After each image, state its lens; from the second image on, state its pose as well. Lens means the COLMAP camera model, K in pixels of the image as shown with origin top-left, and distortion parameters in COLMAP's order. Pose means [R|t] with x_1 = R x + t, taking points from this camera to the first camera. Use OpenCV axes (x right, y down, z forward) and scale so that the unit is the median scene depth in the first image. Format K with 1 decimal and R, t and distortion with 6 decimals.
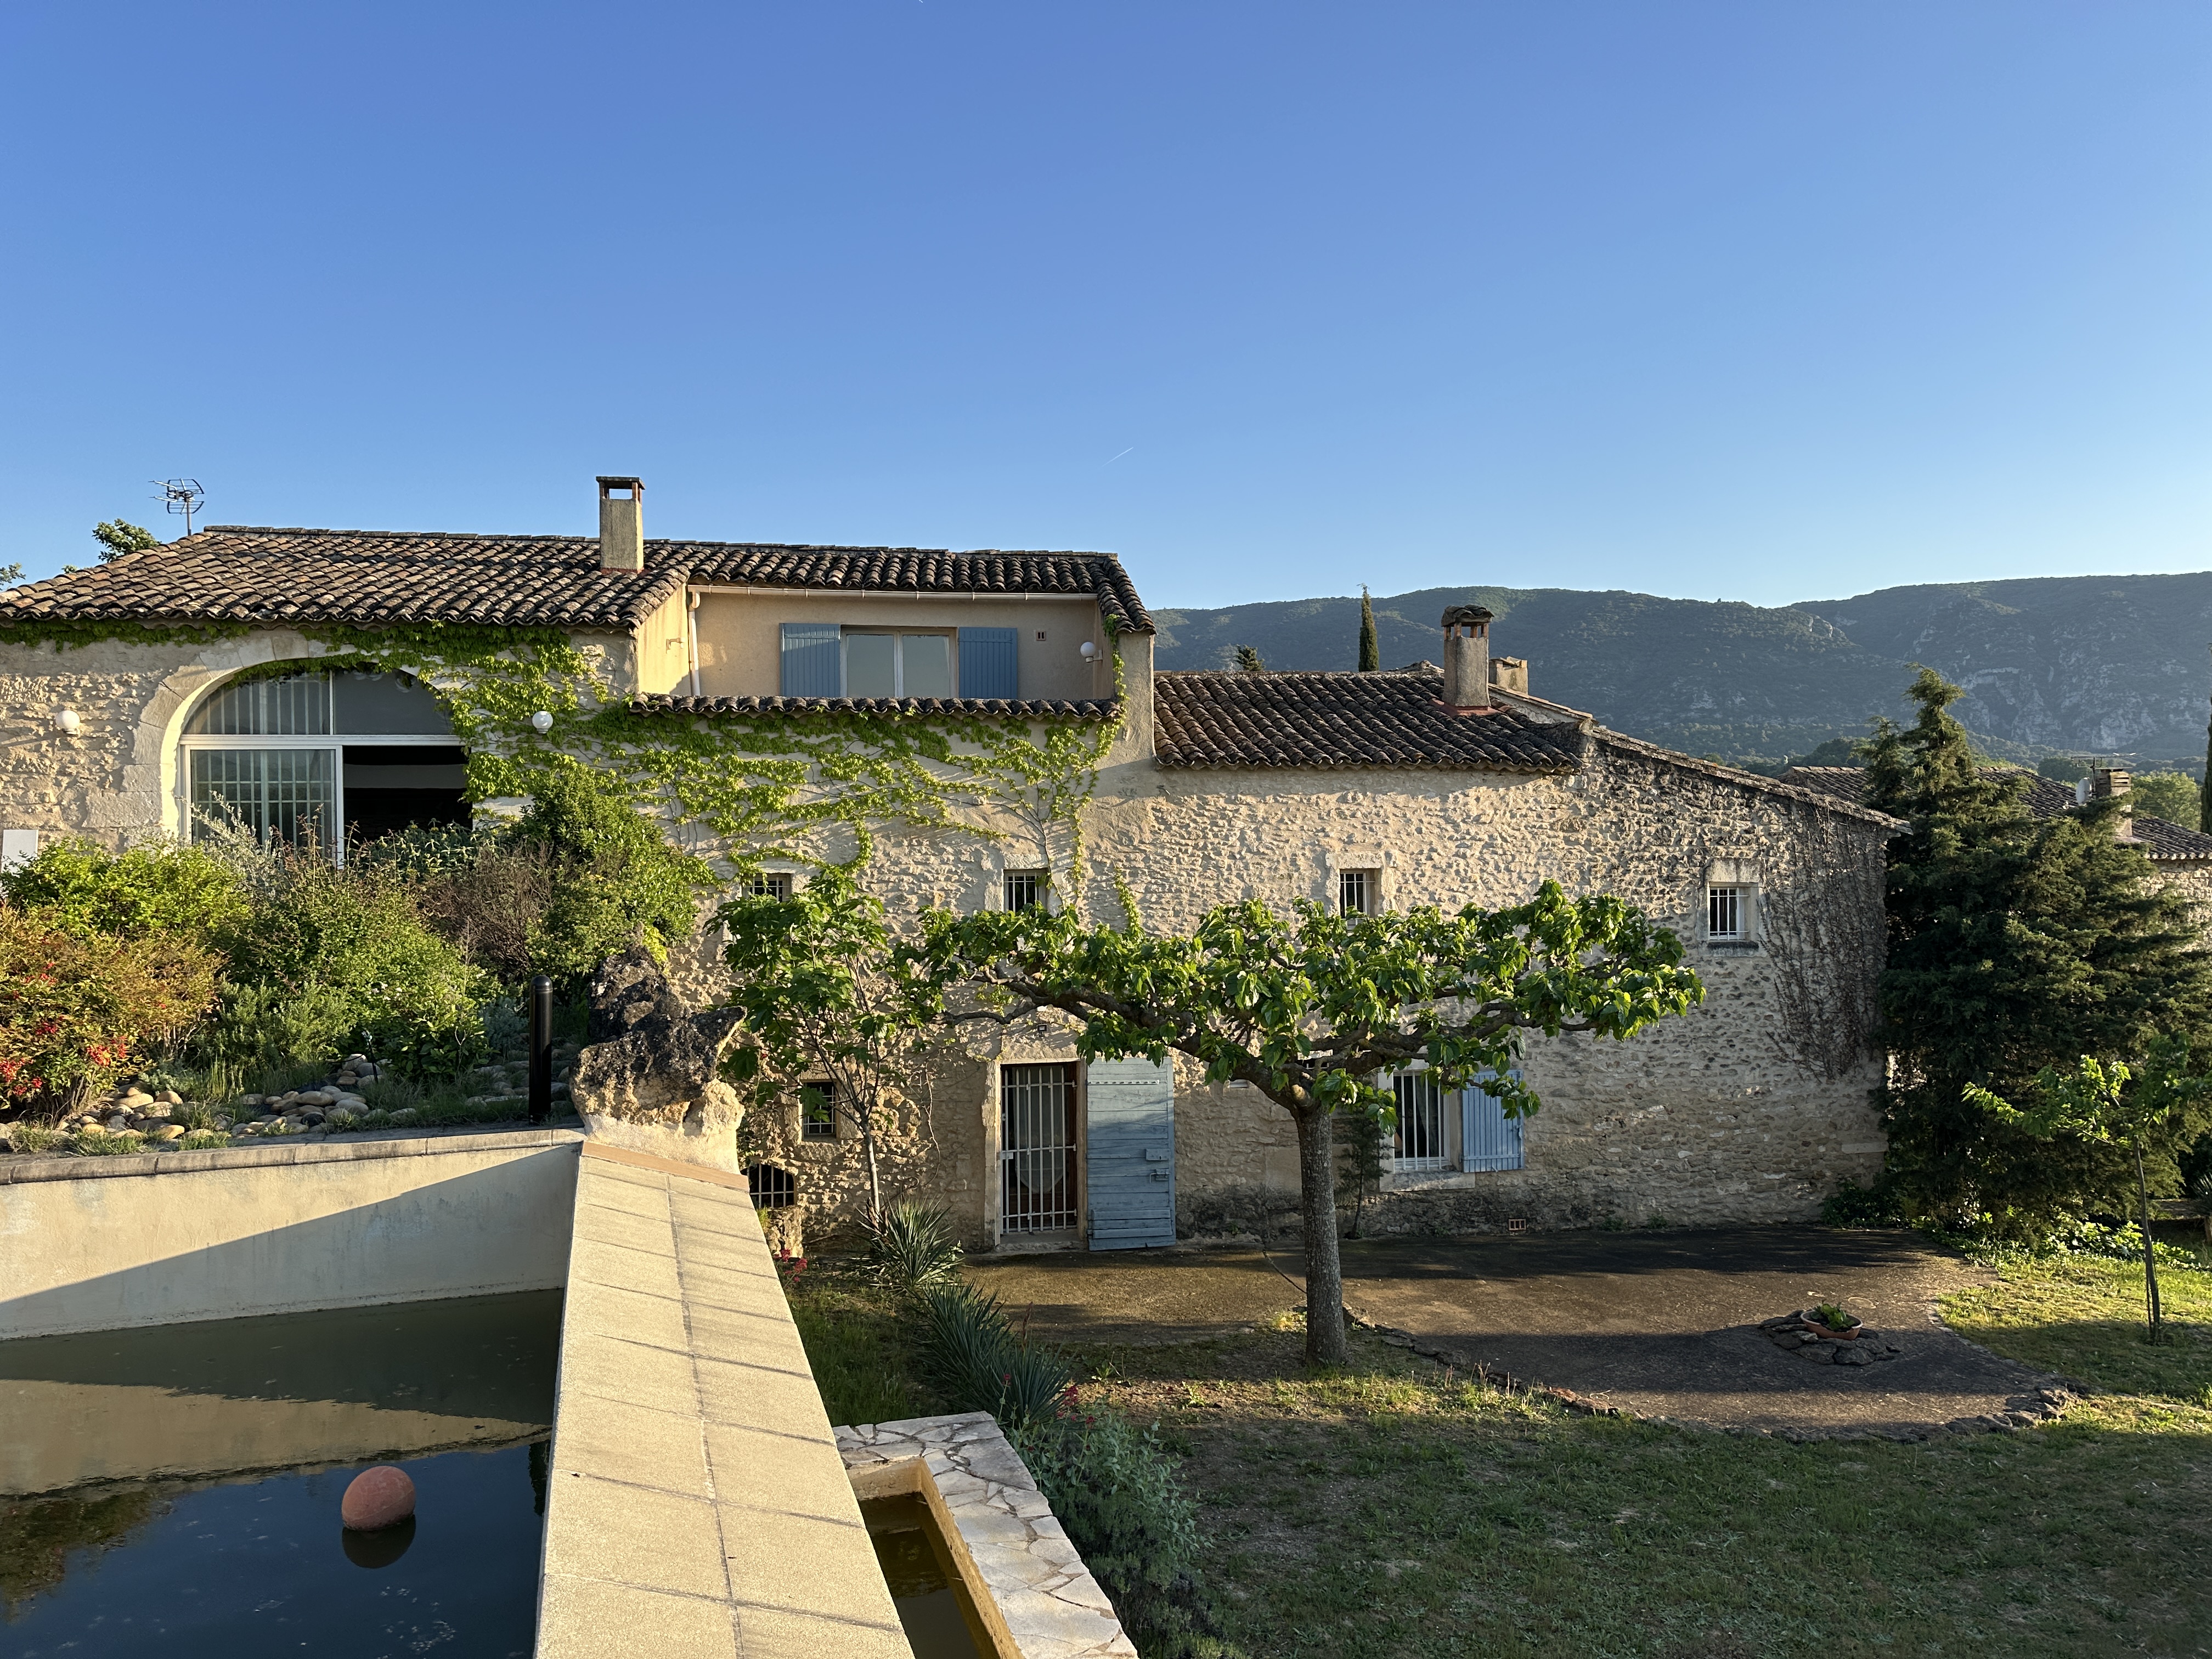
lens RADIAL K [[1613.0, 0, 1068.8], [0, 1613.0, 805.6], [0, 0, 1]] dist [0.167936, -0.311938]
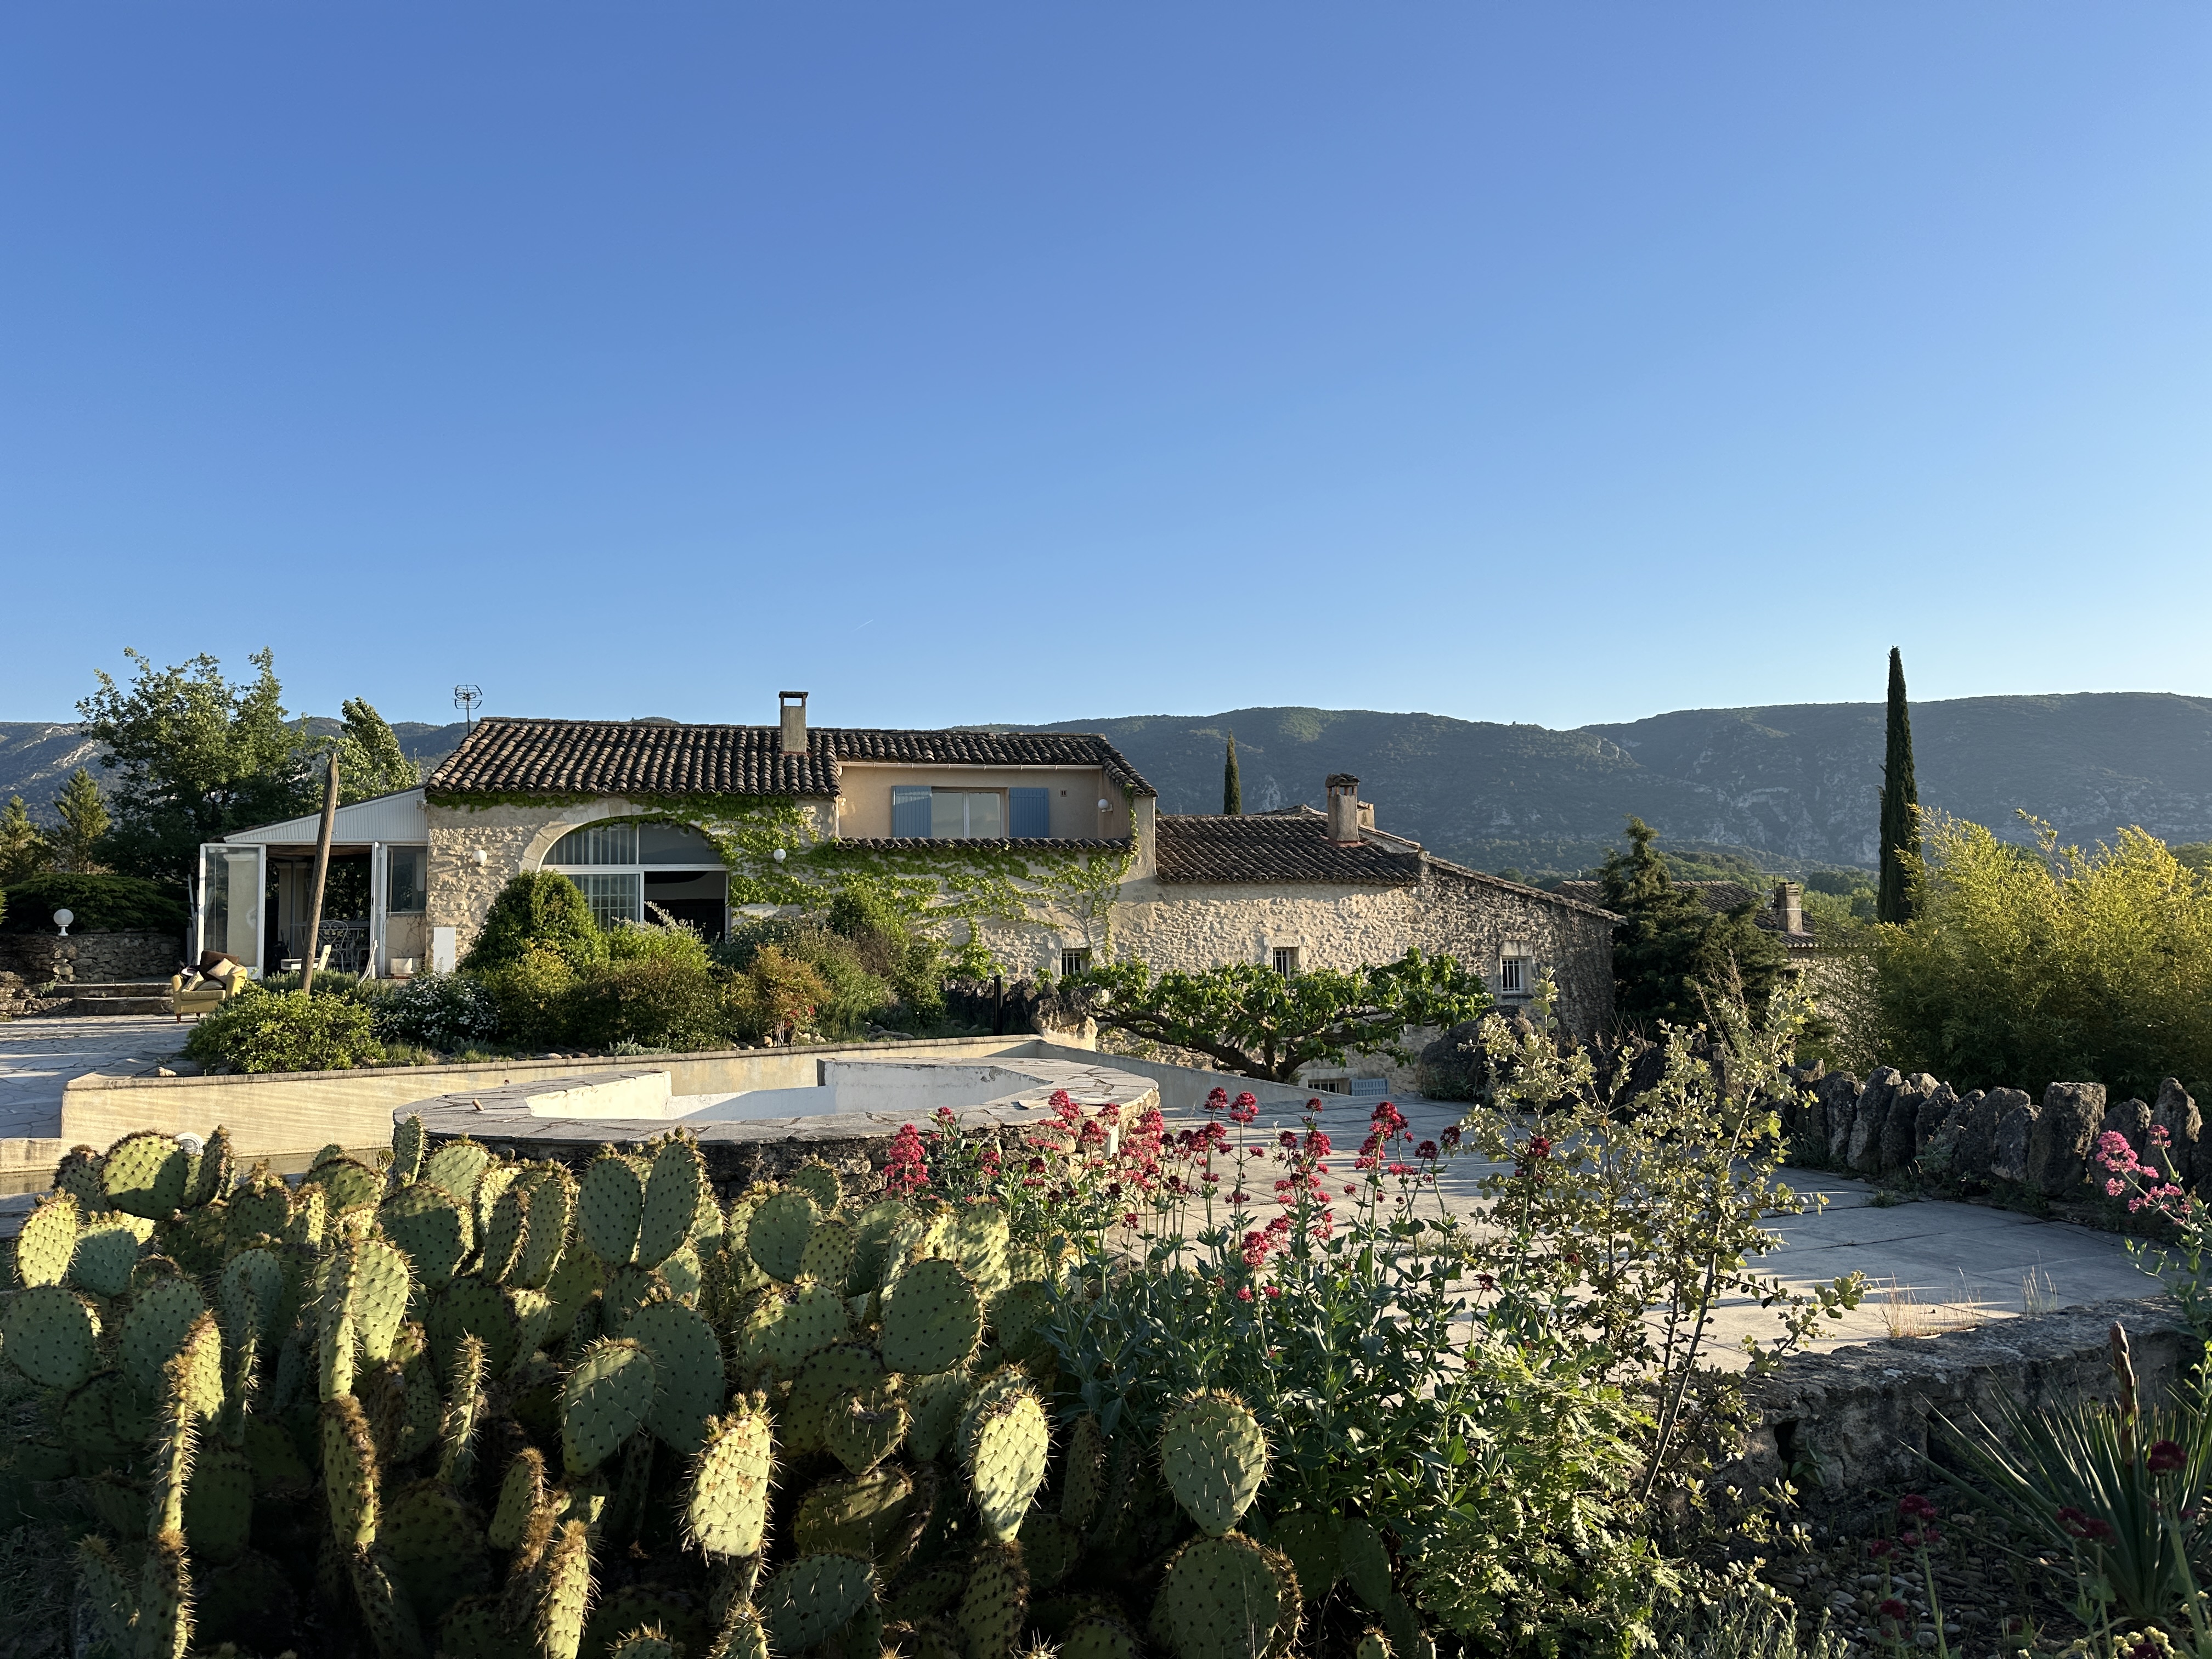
lens RADIAL K [[1613.0, 0, 1068.8], [0, 1613.0, 805.6], [0, 0, 1]] dist [0.167936, -0.311938]
pose [[0.994194, 0.000903, 0.107597, -0.193124], [0.006704, 0.997502, -0.070319, 0.011341], [-0.107391, 0.070632, 0.991705, -0.522933]]
